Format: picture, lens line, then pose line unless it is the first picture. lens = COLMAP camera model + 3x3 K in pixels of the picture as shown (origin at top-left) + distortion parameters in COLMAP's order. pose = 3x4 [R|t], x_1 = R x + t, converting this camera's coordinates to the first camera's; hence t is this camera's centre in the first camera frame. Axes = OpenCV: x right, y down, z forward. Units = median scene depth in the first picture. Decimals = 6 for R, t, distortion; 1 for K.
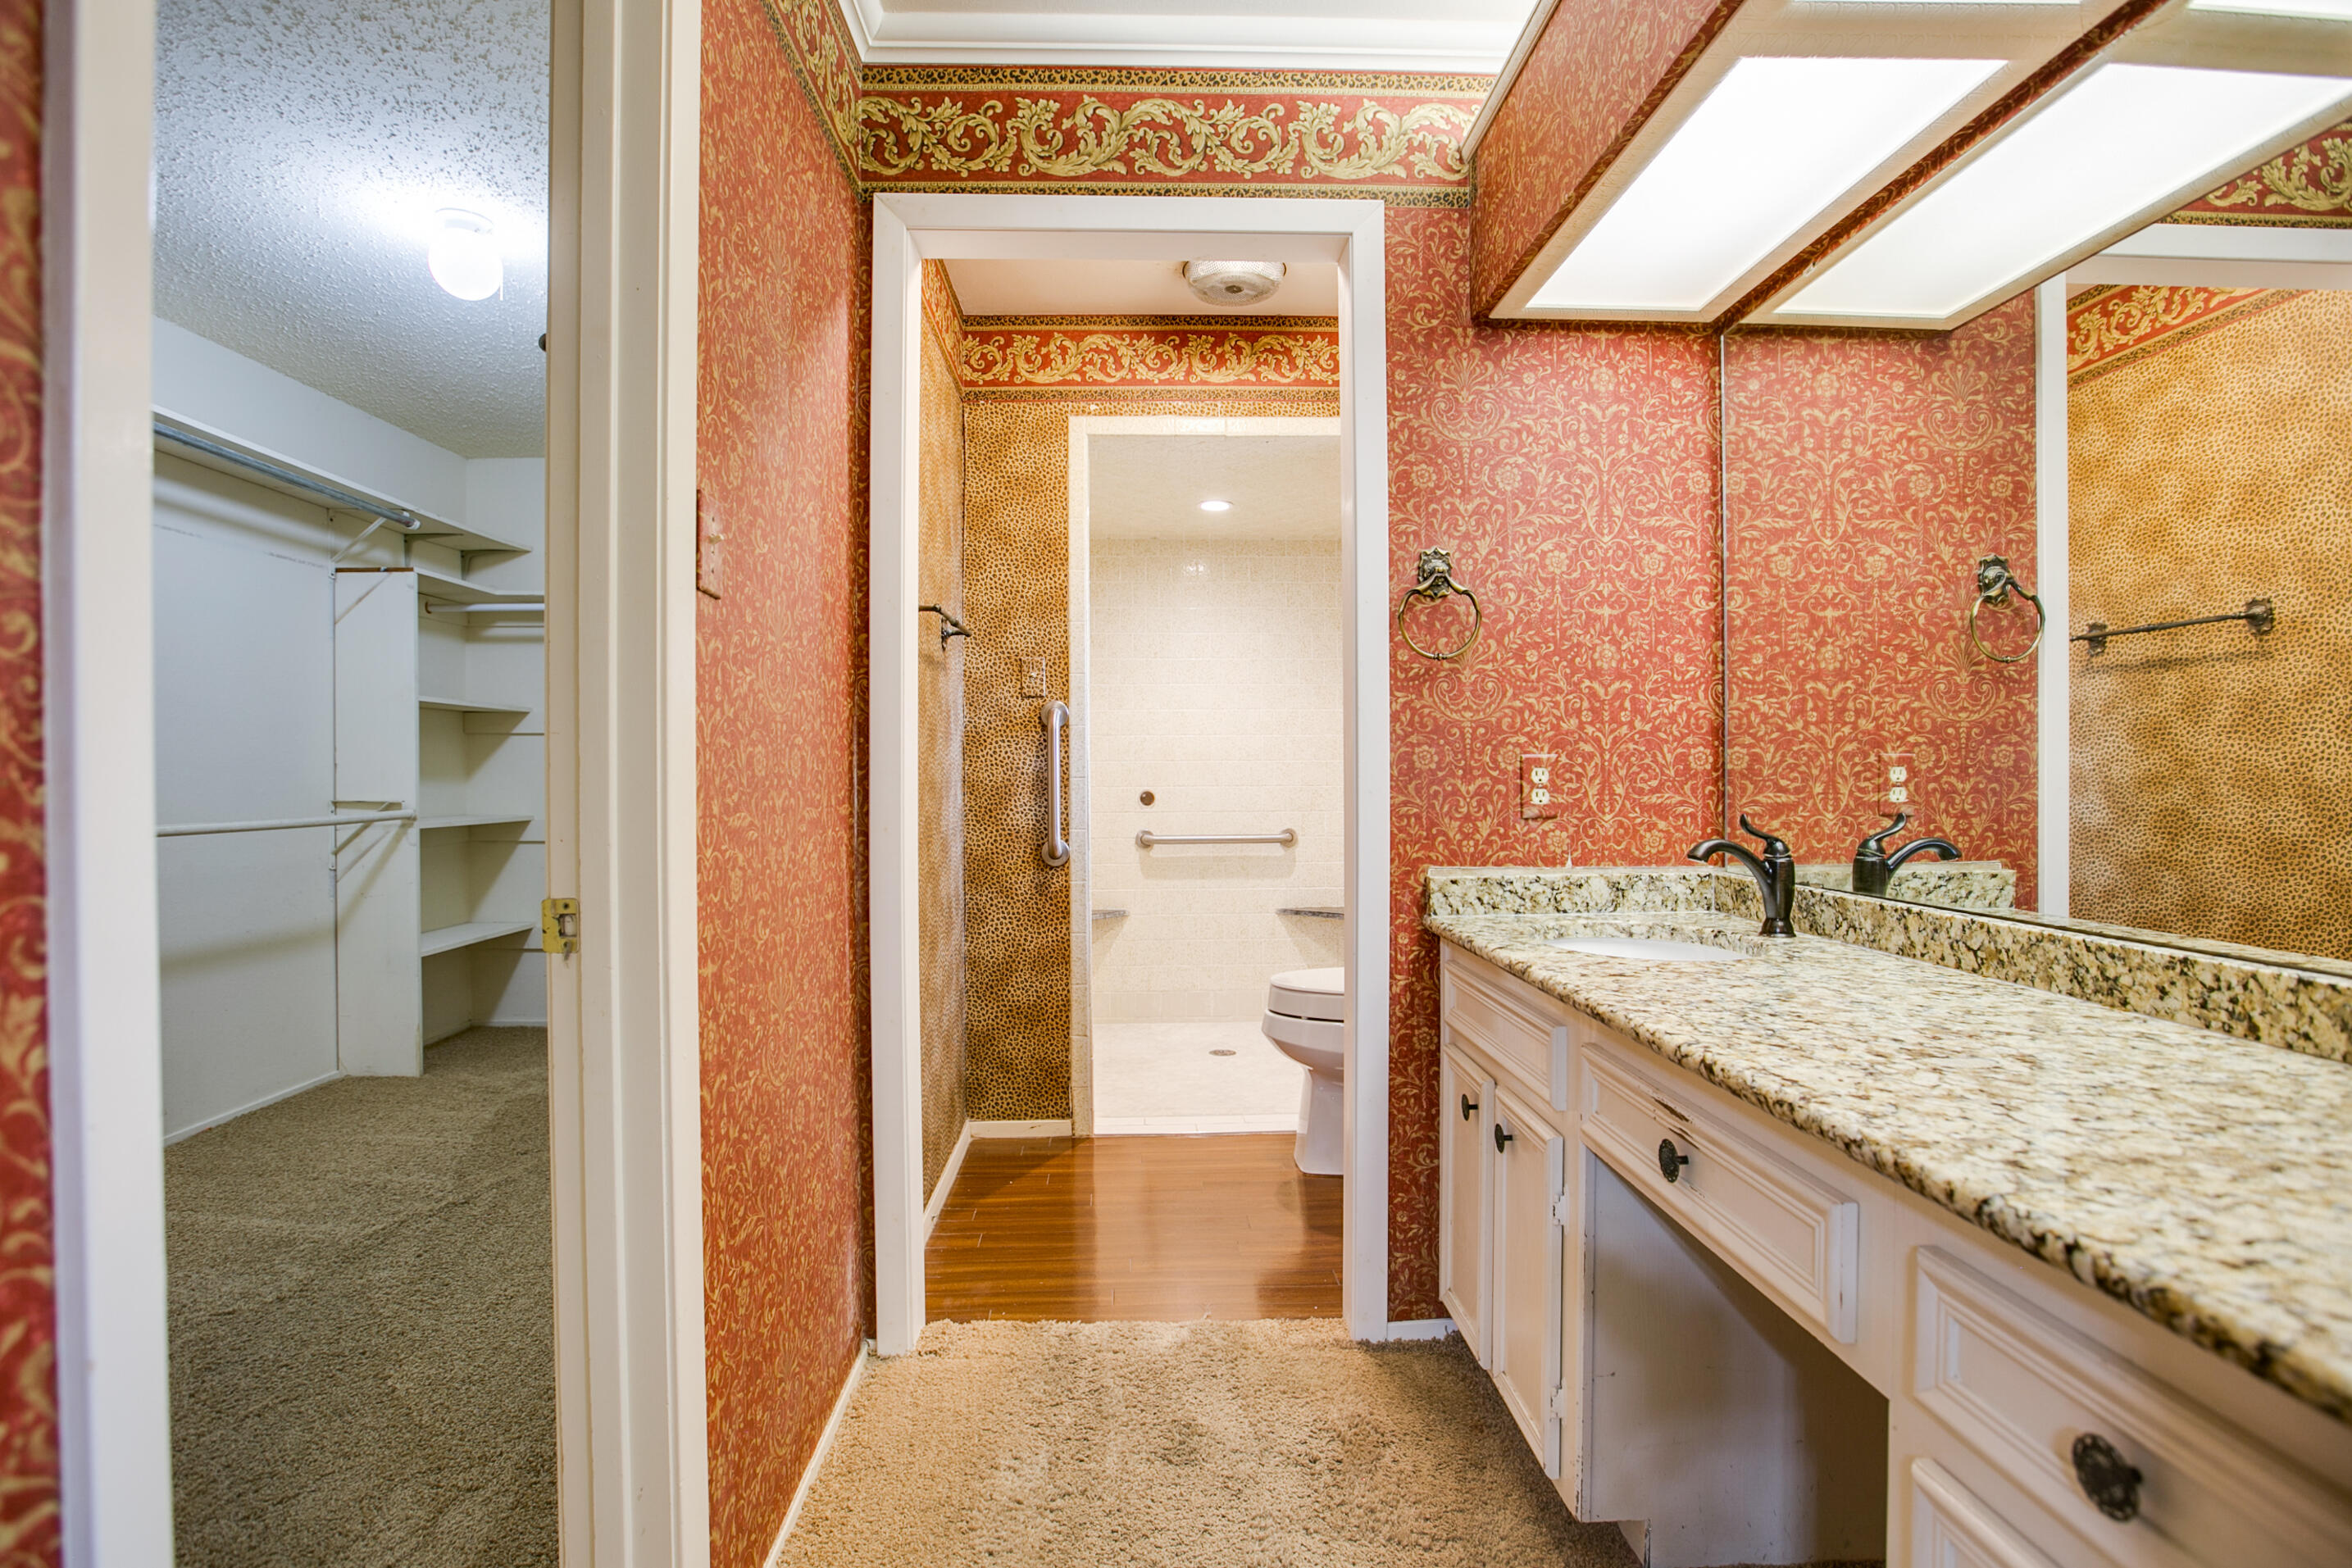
lens RADIAL K [[1102.6, 0, 1200.6], [0, 1102.6, 781.3], [0, 0, 1]] dist [-0.040125, 0.010120]
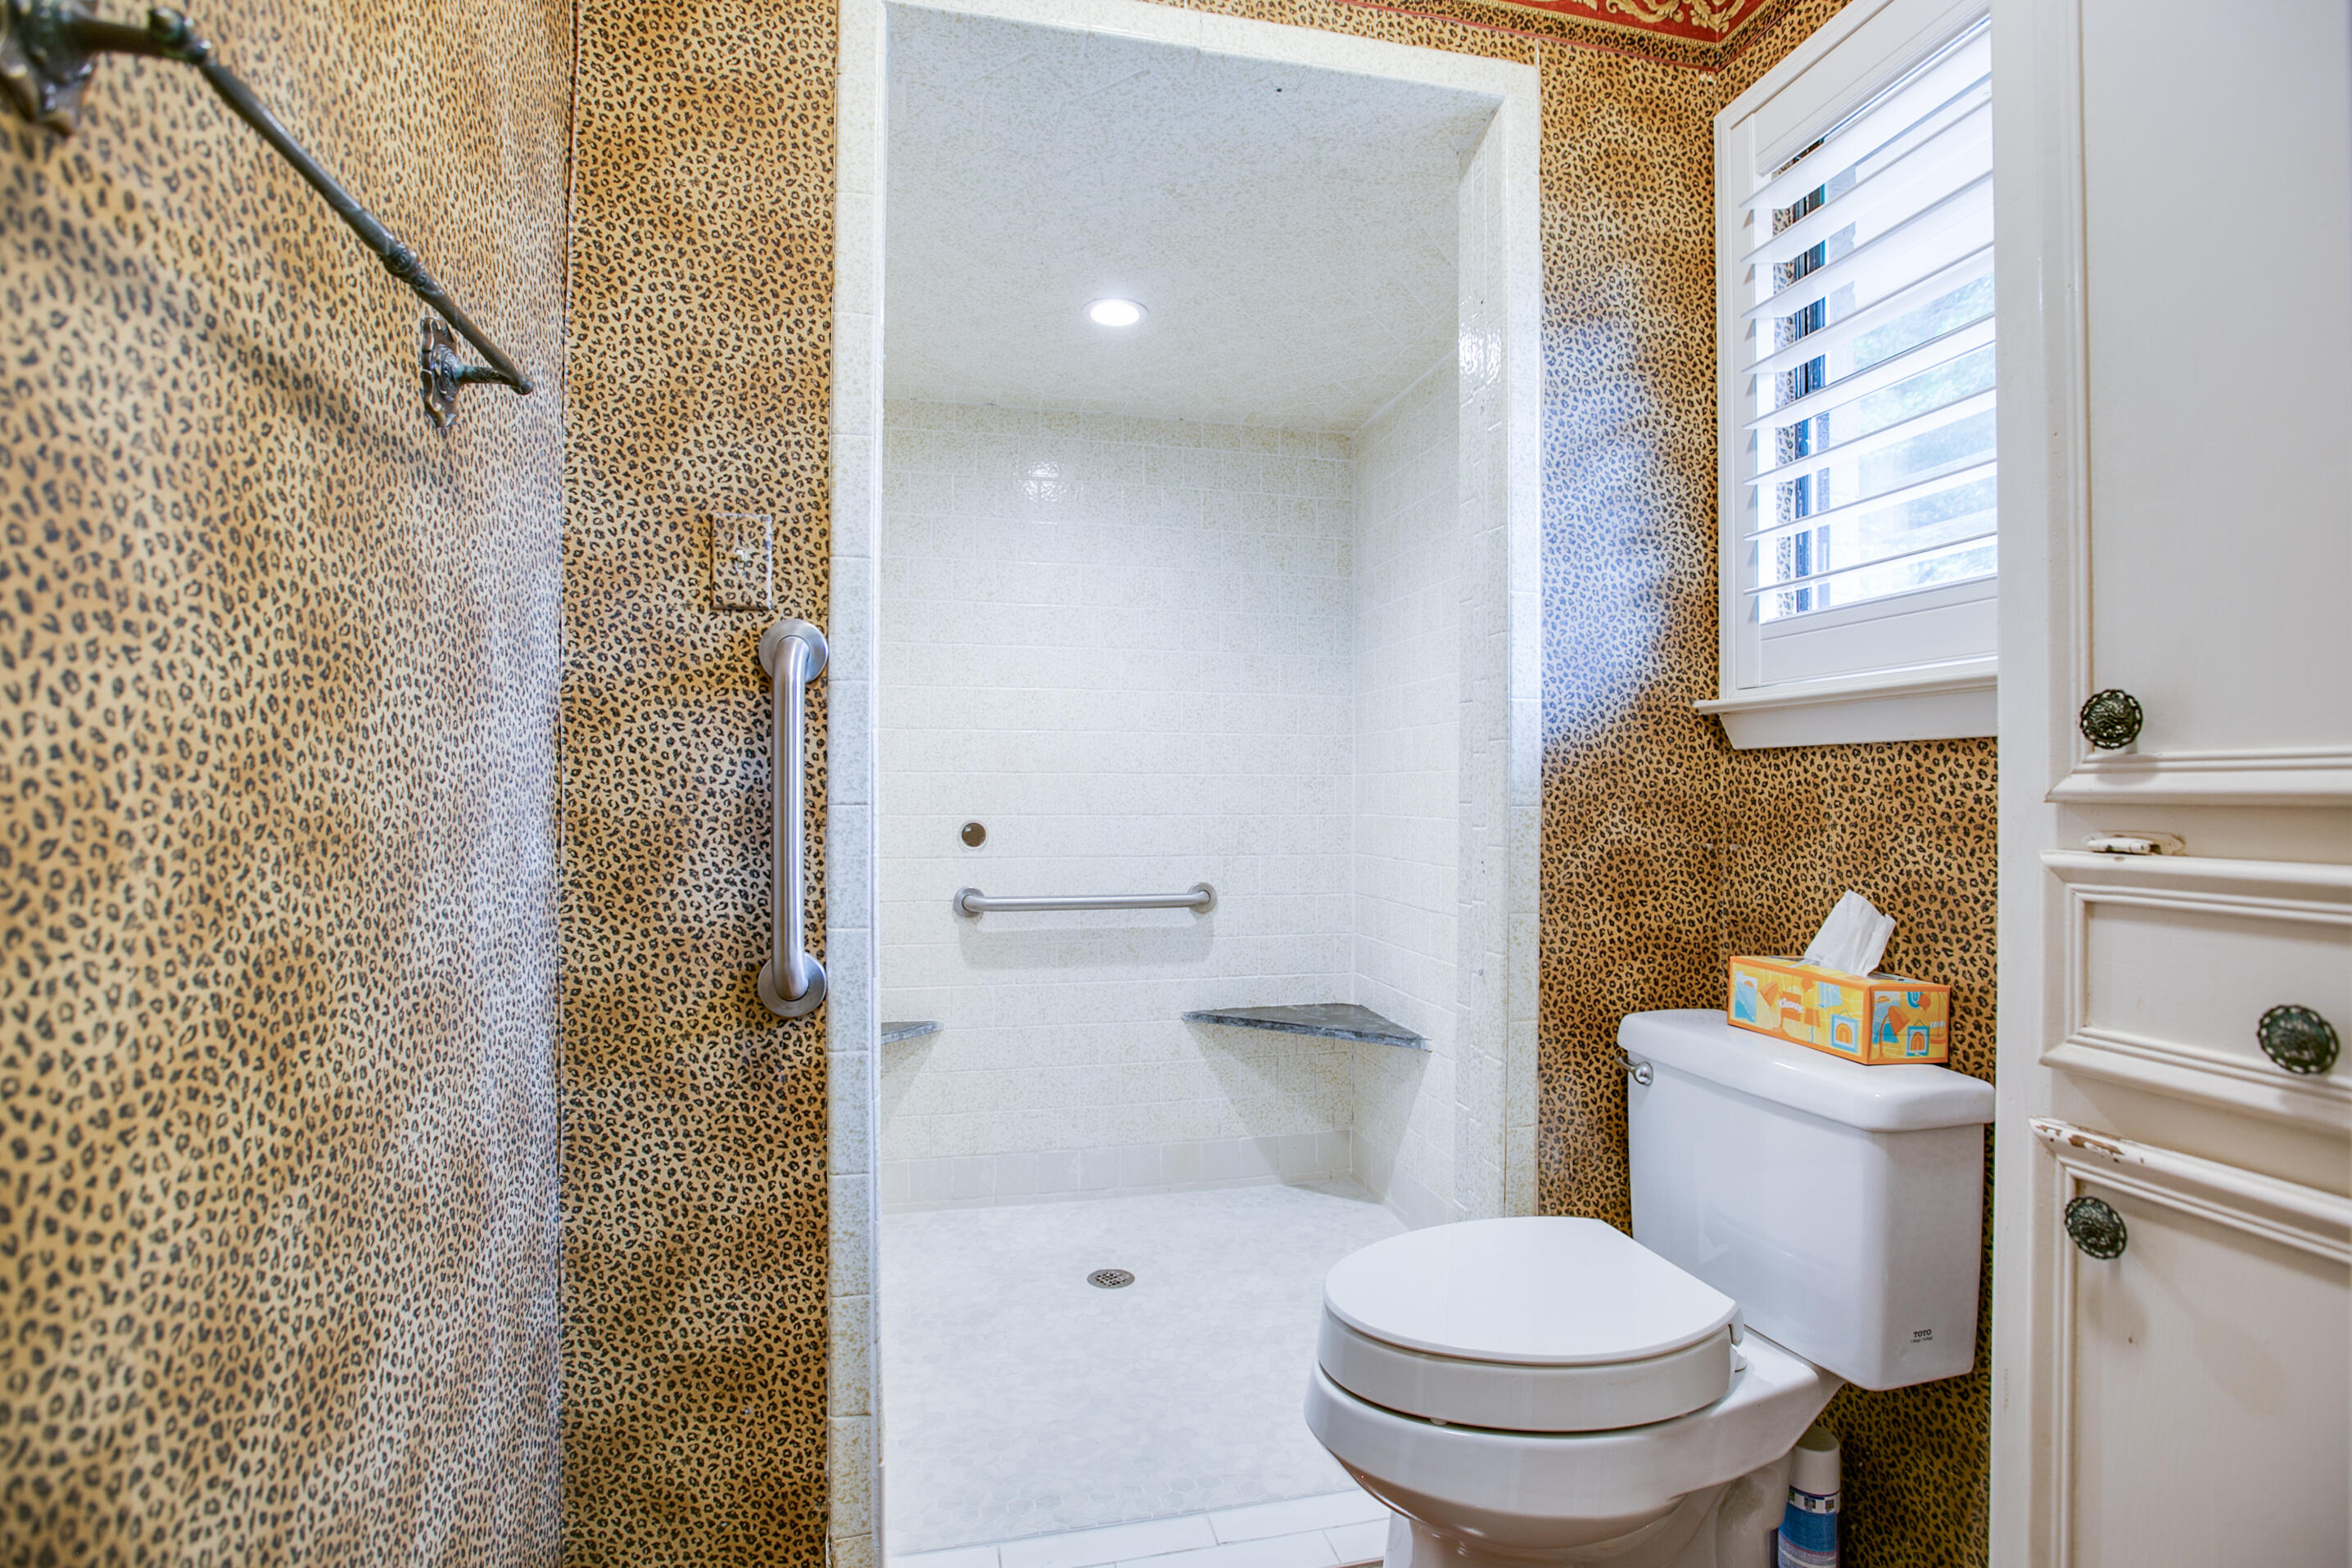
lens RADIAL K [[1102.6, 0, 1171.4], [0, 1102.6, 789.1], [0, 0, 1]] dist [-0.040125, 0.010120]
pose [[0.986434, 0.007527, 0.163985, -0.093675], [-0.005944, 0.999931, -0.010138, -0.008666], [-0.164049, 0.009025, 0.986411, 0.899970]]
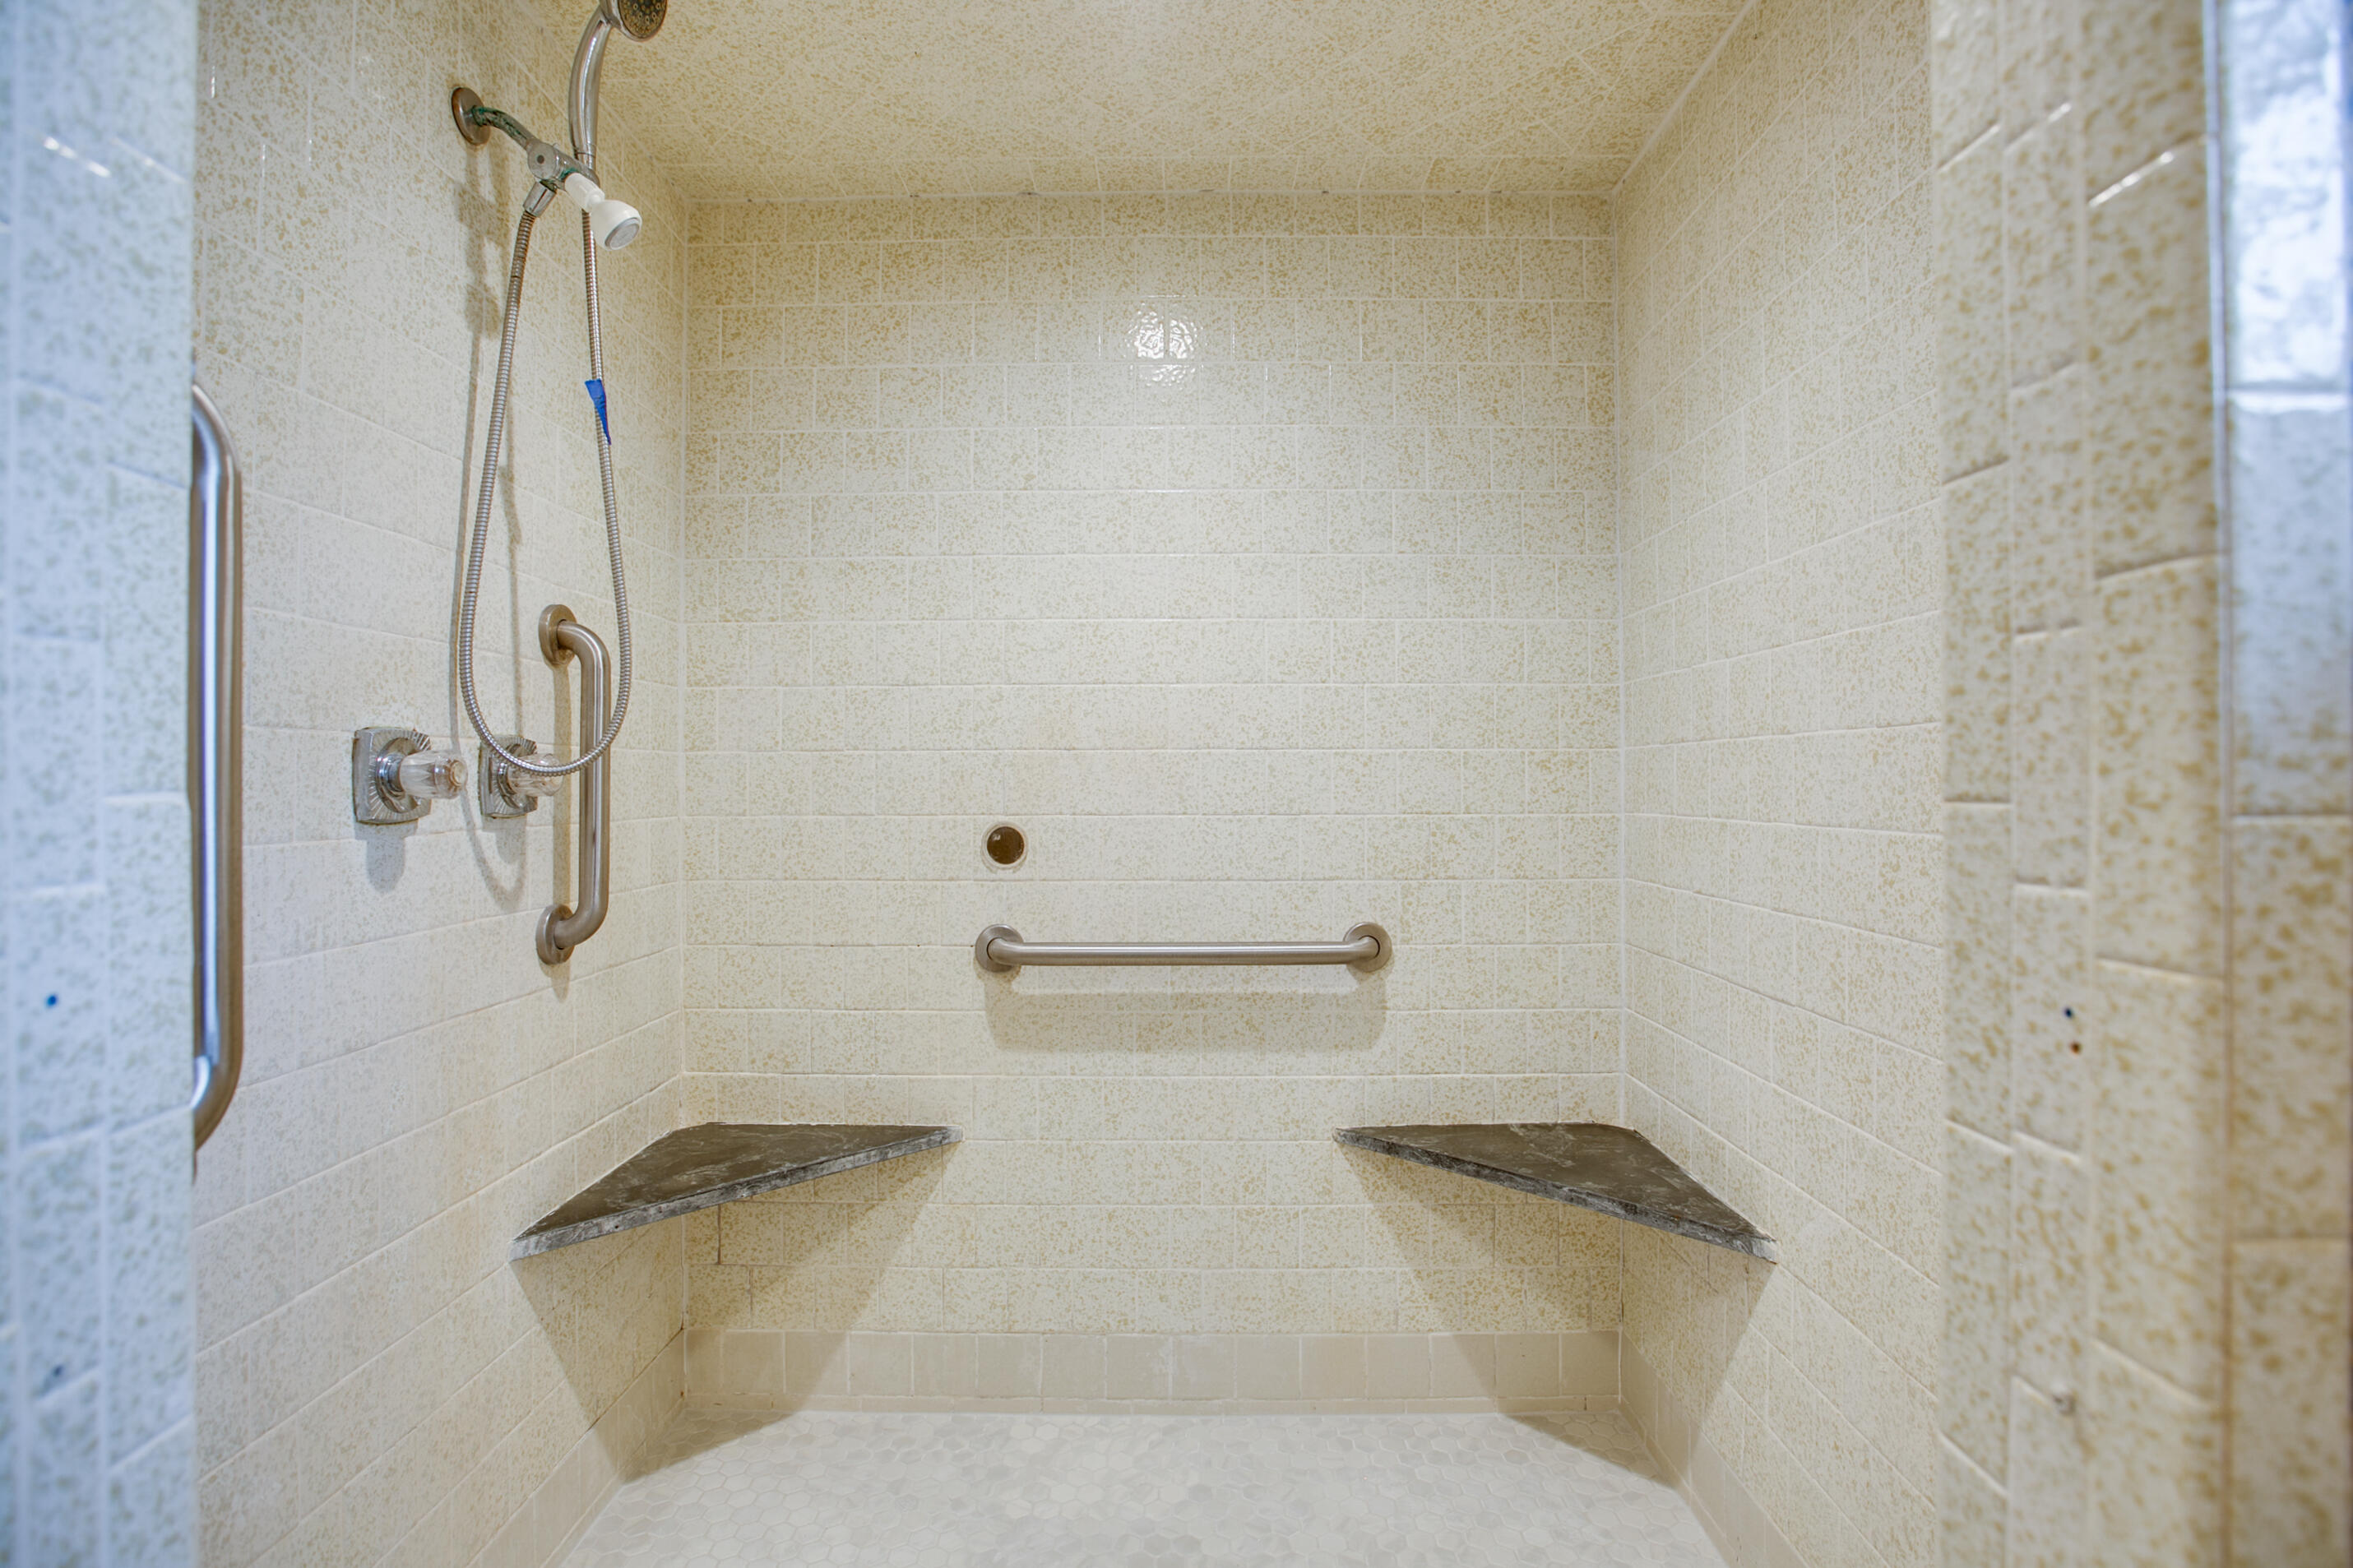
lens RADIAL K [[1103.0, 0, 1172.6], [0, 1103.0, 772.3], [0, 0, 1]] dist [-0.040125, 0.010120]
pose [[0.997580, 0.000826, -0.069518, 0.087654], [-0.001951, 0.999868, -0.016120, -0.010264], [0.069495, 0.016216, 0.997450, 1.404353]]
